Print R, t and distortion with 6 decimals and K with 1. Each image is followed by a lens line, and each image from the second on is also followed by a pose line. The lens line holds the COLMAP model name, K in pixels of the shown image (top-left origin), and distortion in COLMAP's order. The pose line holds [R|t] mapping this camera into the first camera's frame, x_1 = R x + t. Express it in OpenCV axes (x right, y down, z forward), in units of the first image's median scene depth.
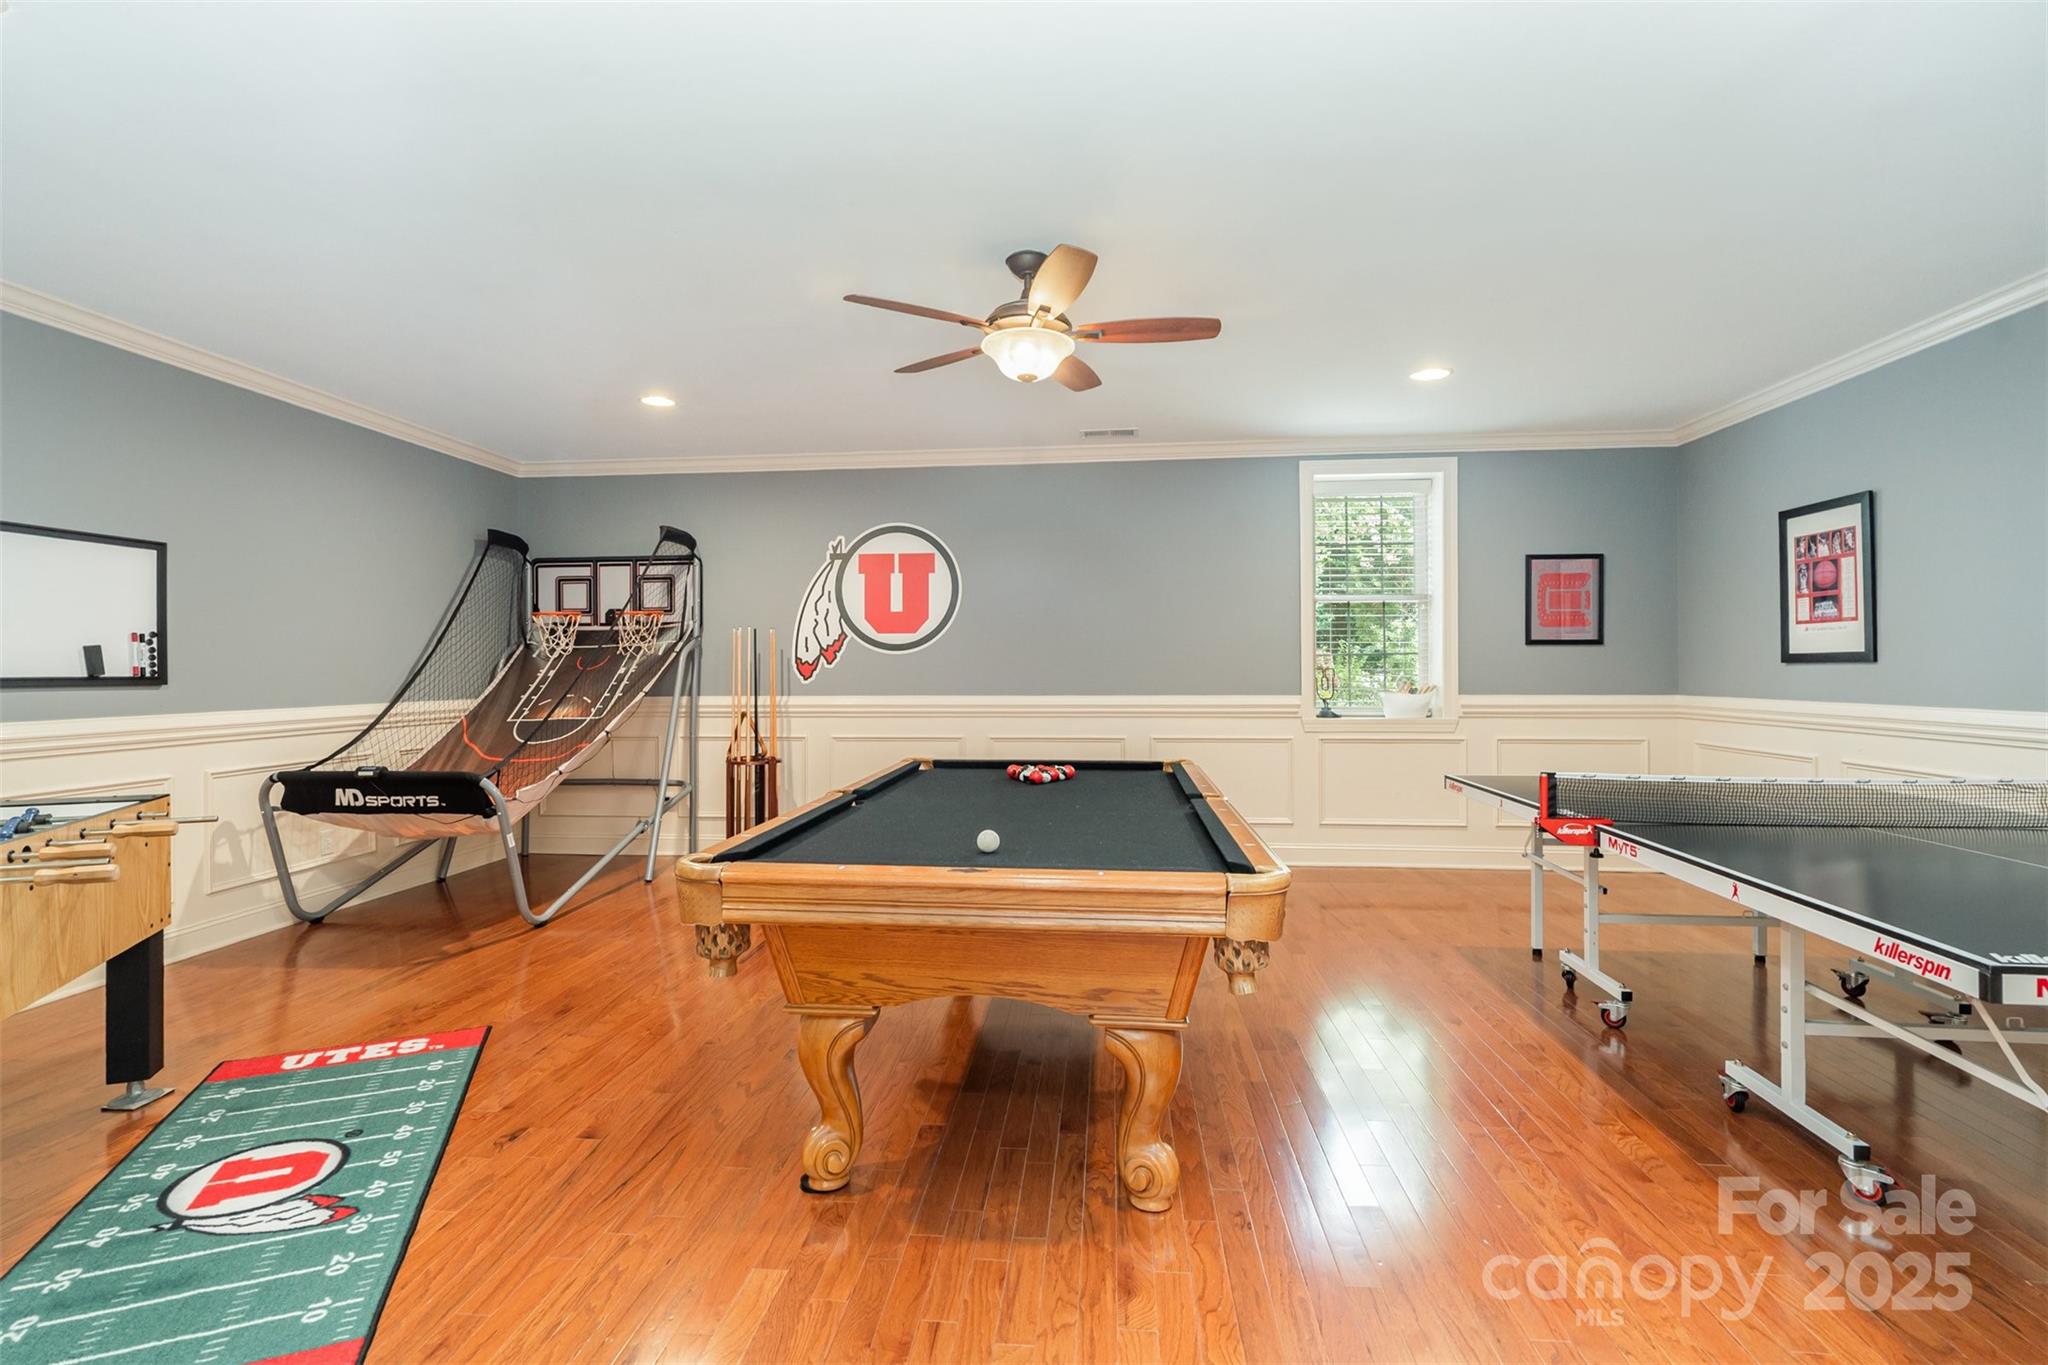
lens RADIAL K [[935.1, 0, 1021.7], [0, 935.1, 671.5], [0, 0, 1]] dist [-0.000400, 0.000157]
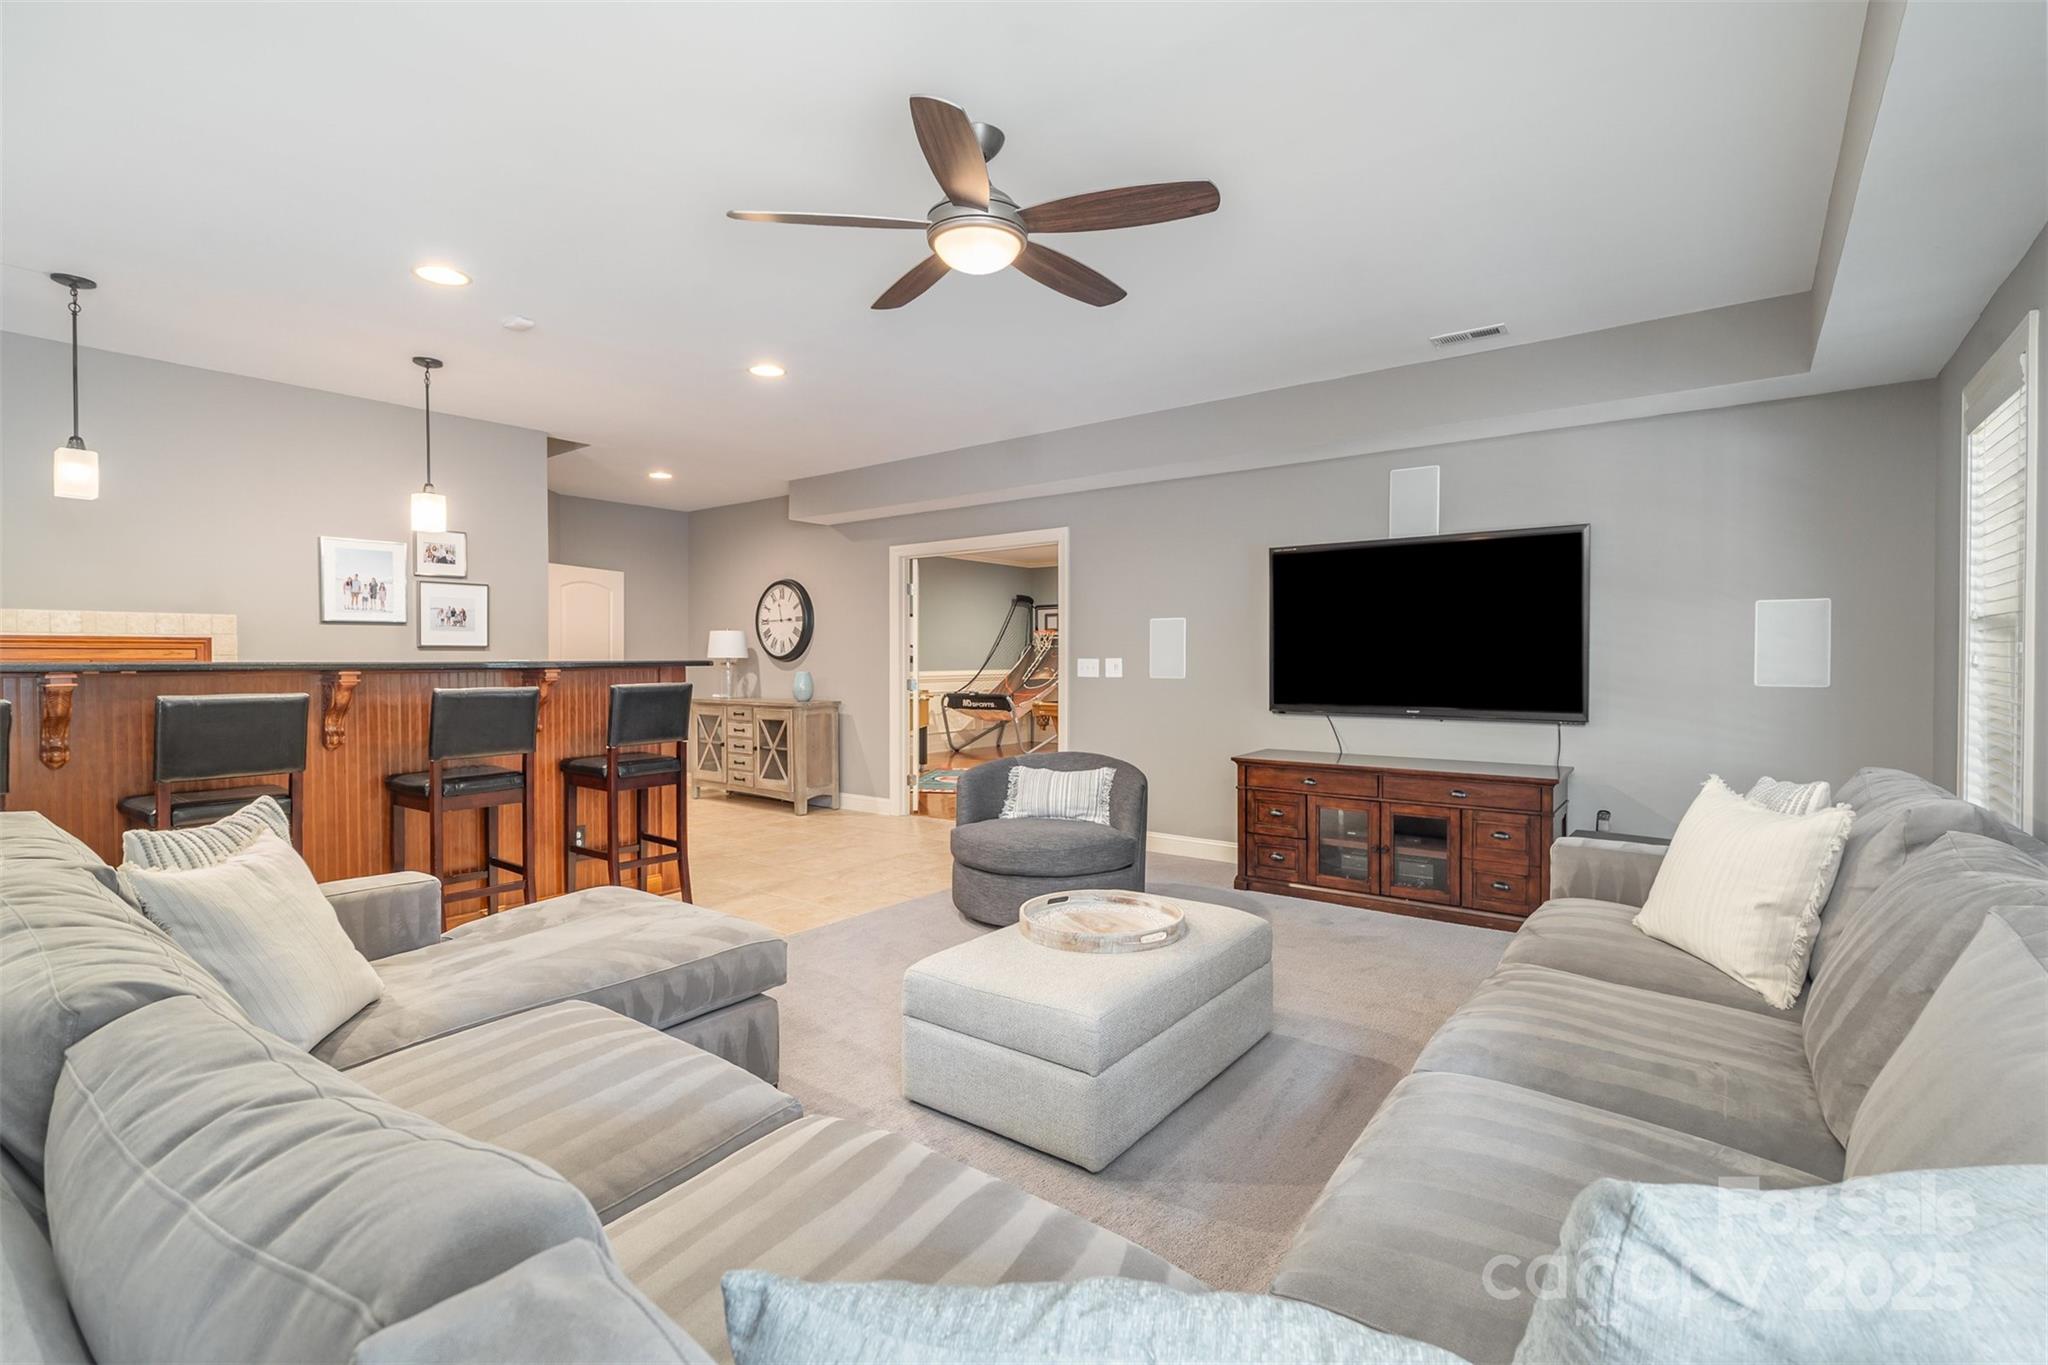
lens RADIAL K [[935.1, 0, 1023.7], [0, 935.1, 671.0], [0, 0, 1]] dist [-0.000400, 0.000157]
pose [[0.849146, 0.015516, -0.527930, 0.728476], [-0.006251, 0.999794, 0.019329, -0.012510], [0.528121, -0.013113, 0.849068, -1.041768]]
